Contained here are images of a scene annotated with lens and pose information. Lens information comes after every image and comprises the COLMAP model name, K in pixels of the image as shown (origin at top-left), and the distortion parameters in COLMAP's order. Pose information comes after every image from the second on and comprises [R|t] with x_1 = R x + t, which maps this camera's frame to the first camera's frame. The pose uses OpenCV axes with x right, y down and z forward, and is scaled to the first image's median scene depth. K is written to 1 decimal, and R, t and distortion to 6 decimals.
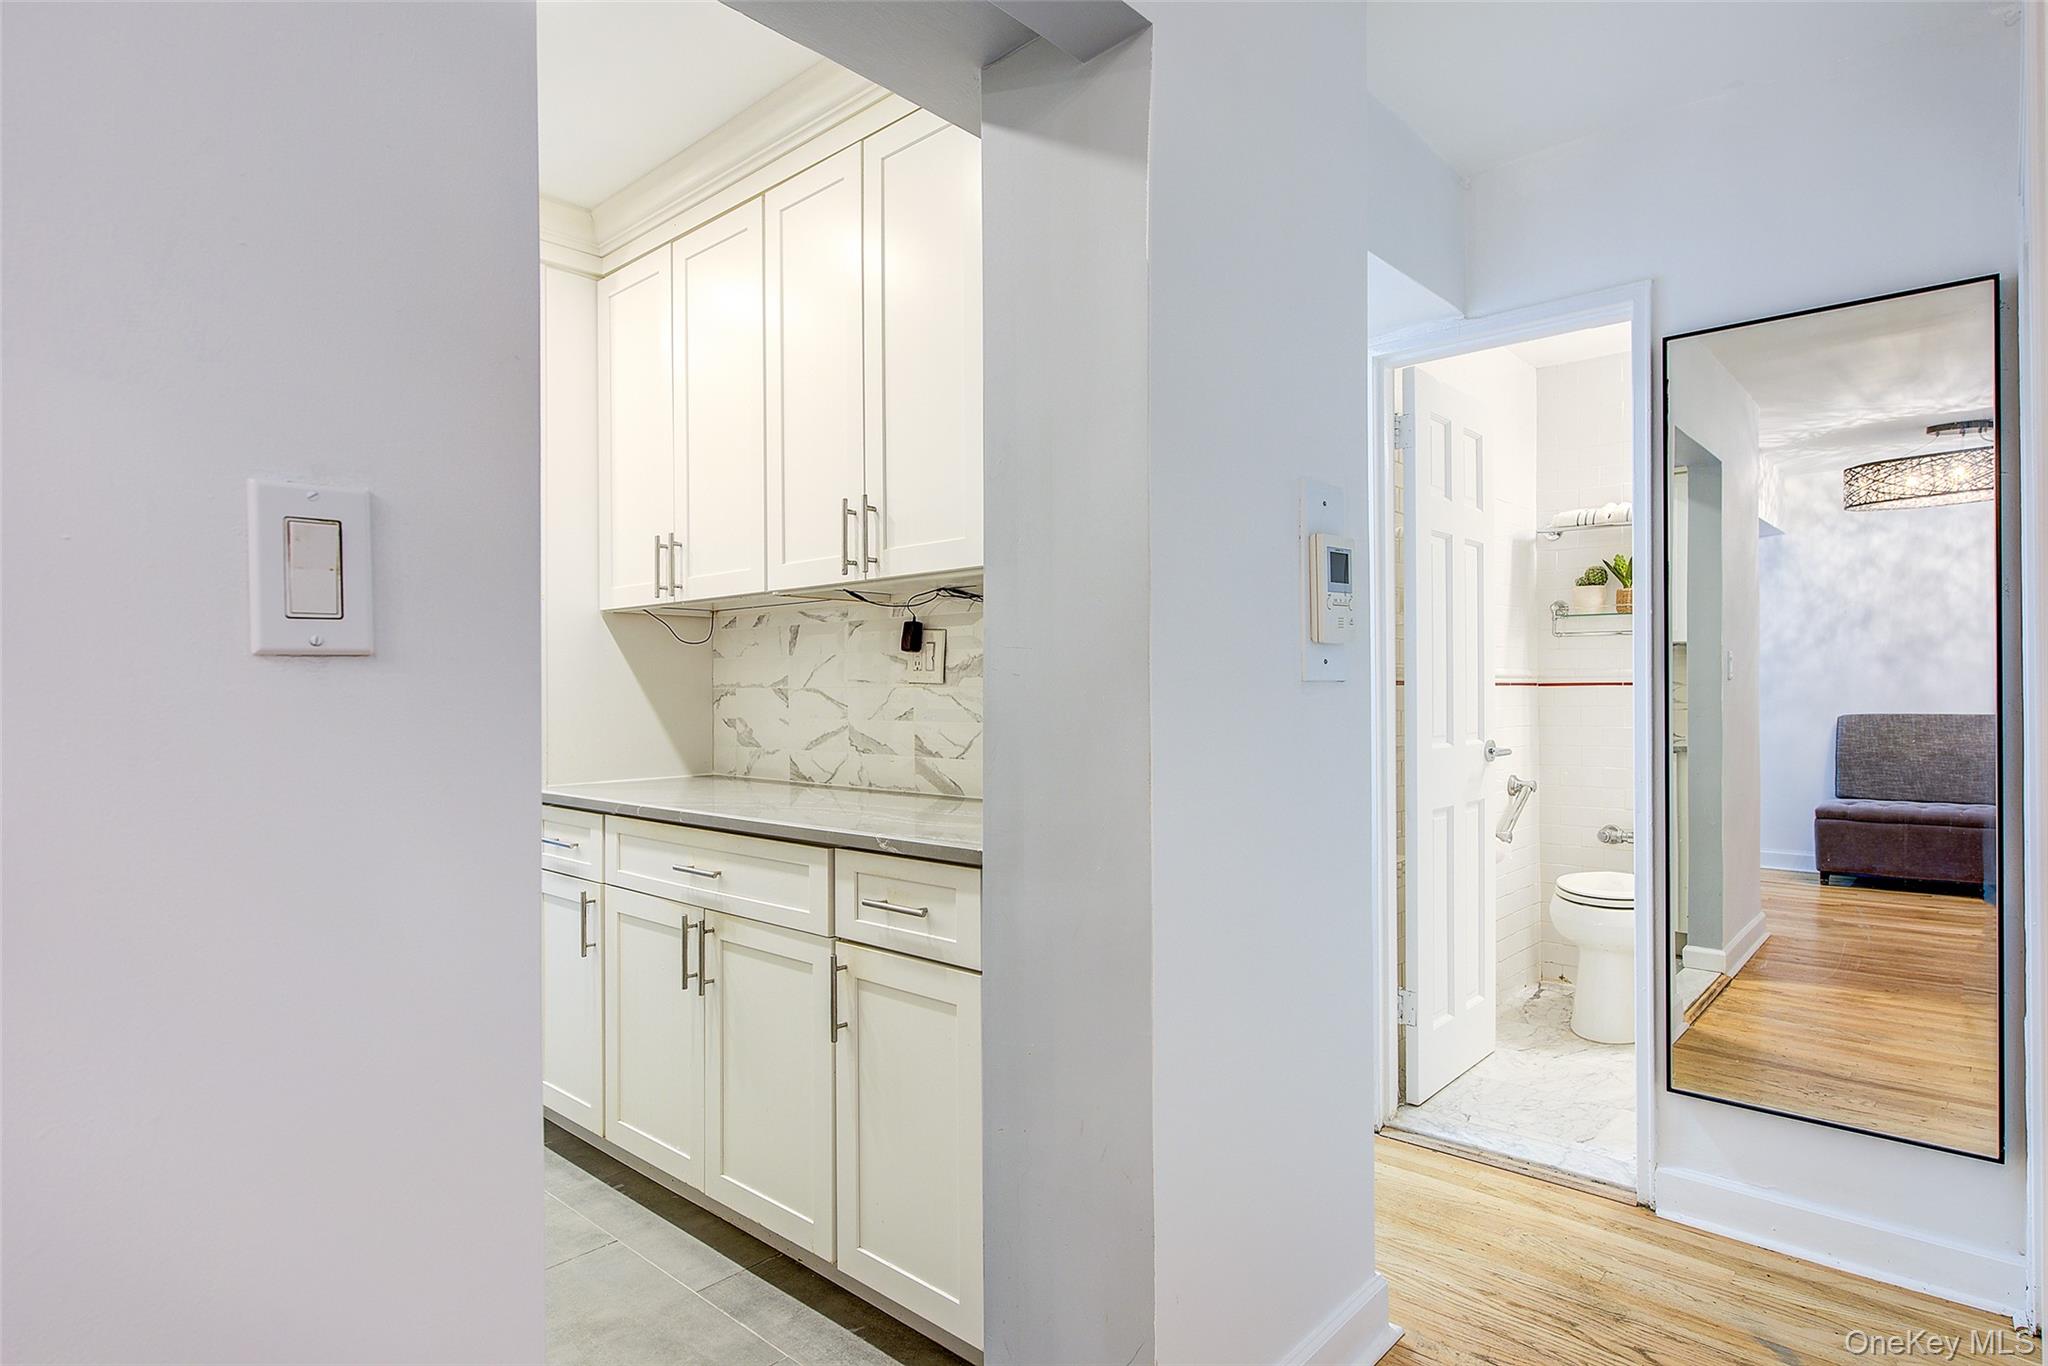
lens RADIAL K [[1073.6, 0, 1022.9], [0, 1073.6, 681.5], [0, 0, 1]] dist [-0.005219, -0.002985]
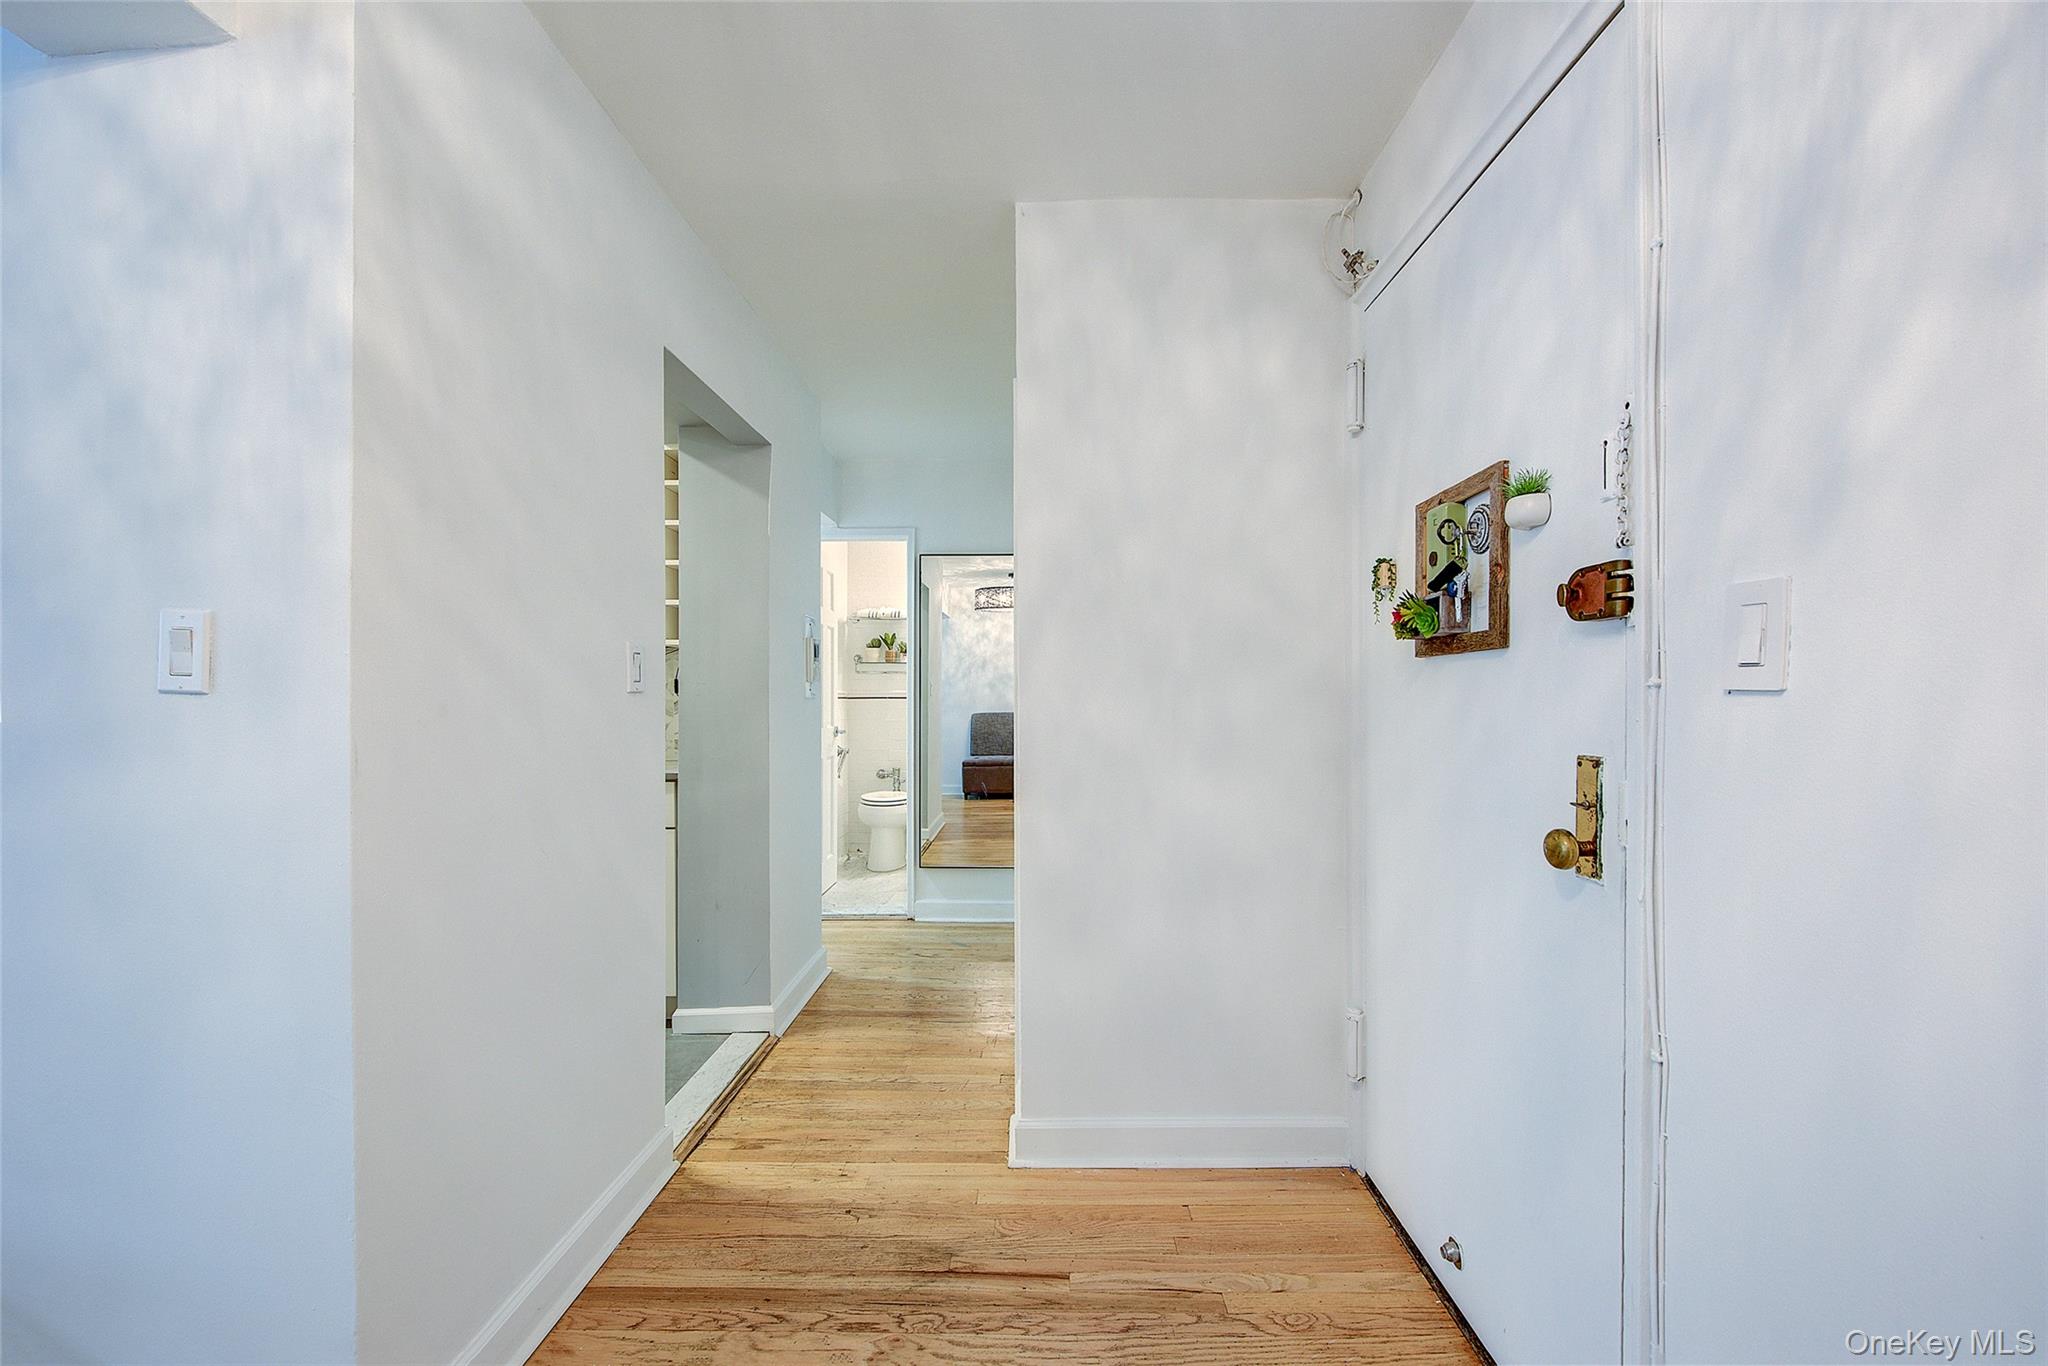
lens RADIAL K [[907.0, 0, 1026.7], [0, 907.0, 691.6], [0, 0, 1]] dist [-0.002143, -0.000094]
pose [[0.752446, 0.008128, 0.658604, -0.350432], [-0.008276, 0.999962, -0.002885, -0.006531], [-0.658602, -0.003280, 0.752484, -0.432001]]
